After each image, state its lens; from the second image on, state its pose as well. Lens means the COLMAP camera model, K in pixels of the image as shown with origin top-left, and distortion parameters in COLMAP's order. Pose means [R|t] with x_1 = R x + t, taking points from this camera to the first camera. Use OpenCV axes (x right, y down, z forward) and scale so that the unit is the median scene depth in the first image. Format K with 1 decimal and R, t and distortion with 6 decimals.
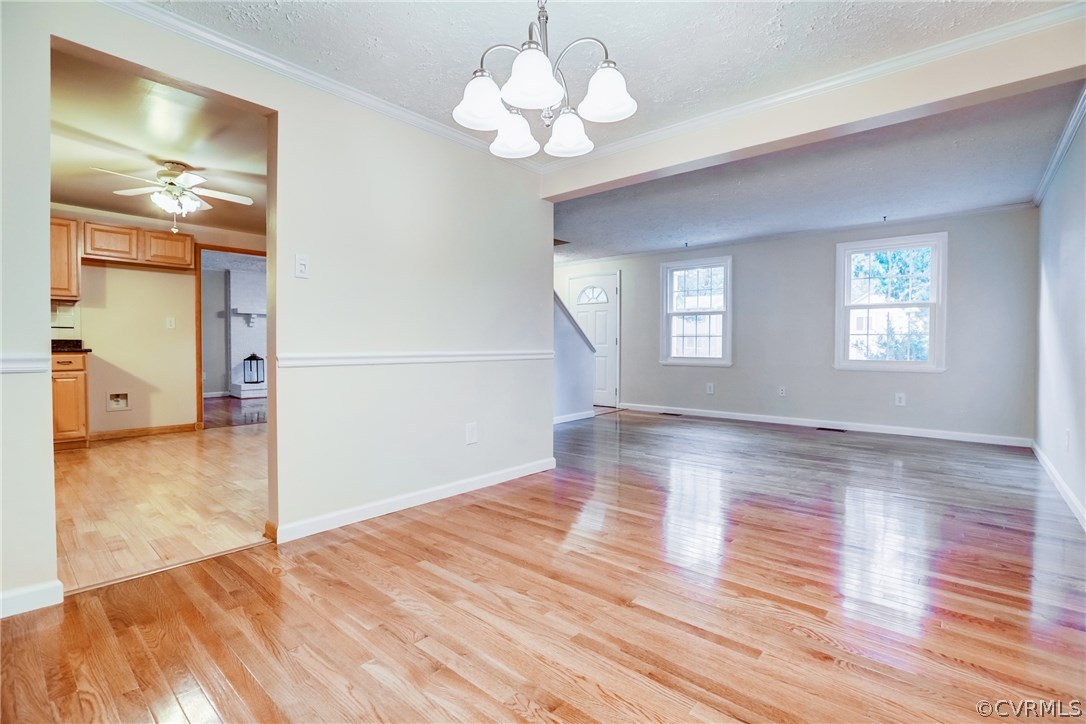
lens RADIAL K [[502.6, 0, 541.4], [0, 502.6, 361.7], [0, 0, 1]] dist [-0.031711, 0.008056]
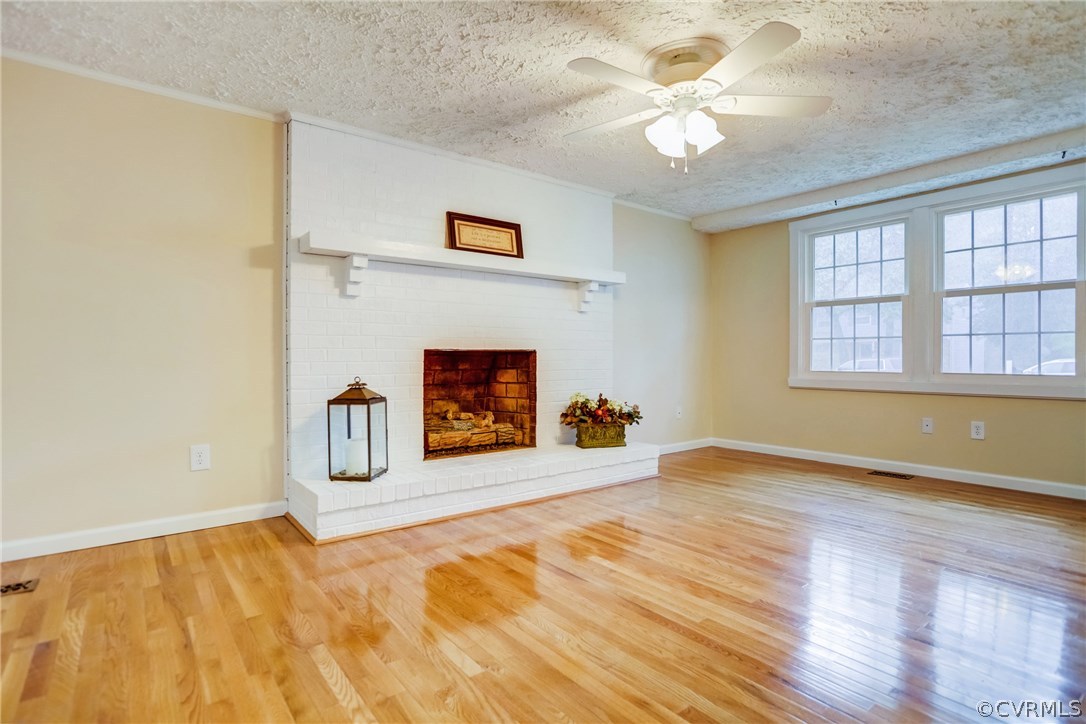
lens RADIAL K [[551.2, 0, 538.5], [0, 551.2, 360.9], [0, 0, 1]] dist [-0.006979, -0.000315]
pose [[0.980470, -0.000833, -0.196666, -0.681091], [-0.003679, 0.999738, -0.022574, -0.037271], [0.196633, 0.022857, 0.980211, 1.167309]]
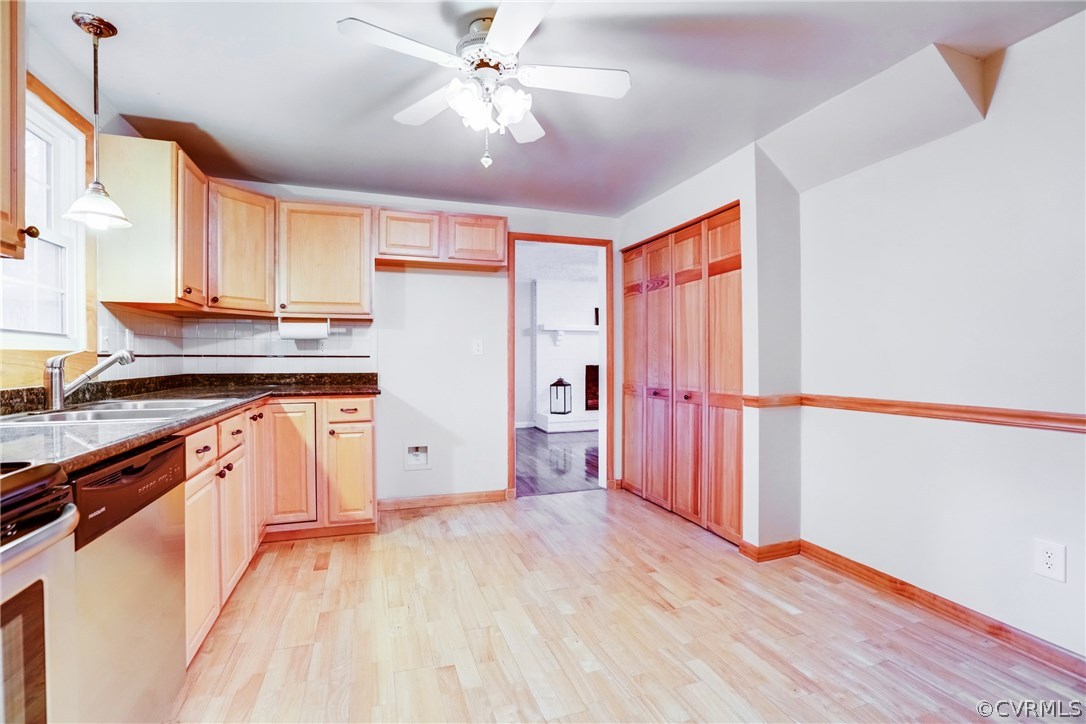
lens RADIAL K [[502.6, 0, 538.0], [0, 502.6, 361.1], [0, 0, 1]] dist [-0.031711, 0.008056]
pose [[0.865719, -0.002523, -0.500525, -0.324421], [-0.009461, 0.999726, -0.021404, -0.044707], [0.500442, 0.023265, 0.865458, 0.433629]]
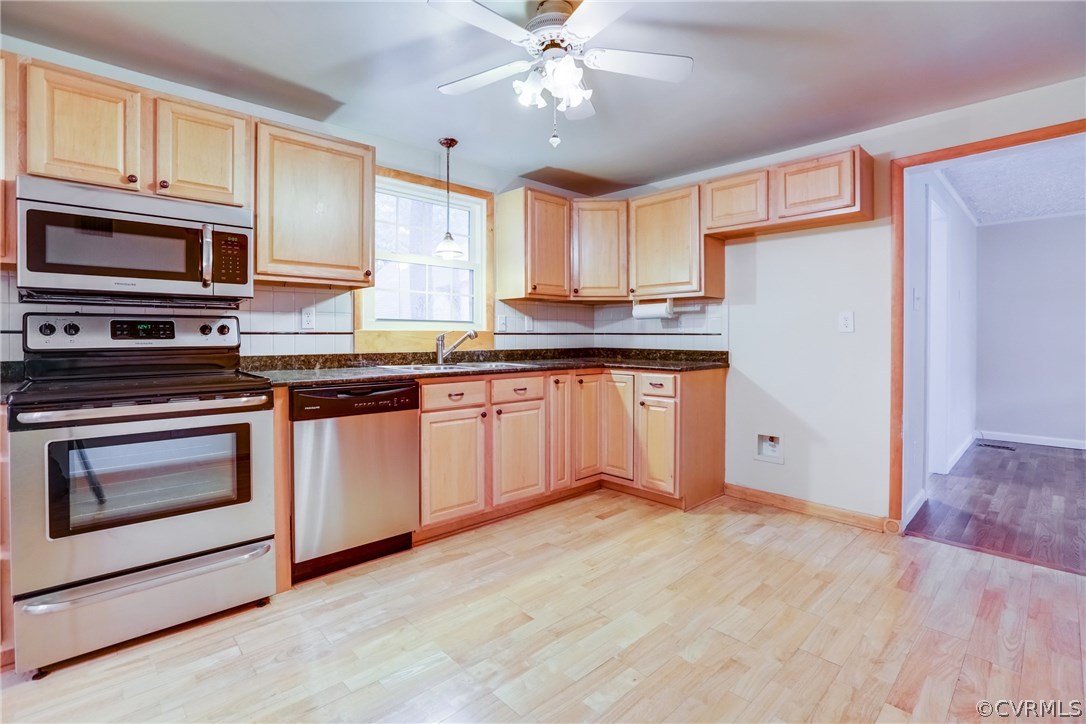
lens RADIAL K [[502.6, 0, 539.6], [0, 502.6, 338.9], [0, 0, 1]] dist [-0.031711, 0.008056]
pose [[-0.090219, 0.002591, -0.995919, -0.178778], [-0.029790, 0.999542, 0.005299, -0.053515], [0.995476, 0.030147, -0.090101, 0.733411]]
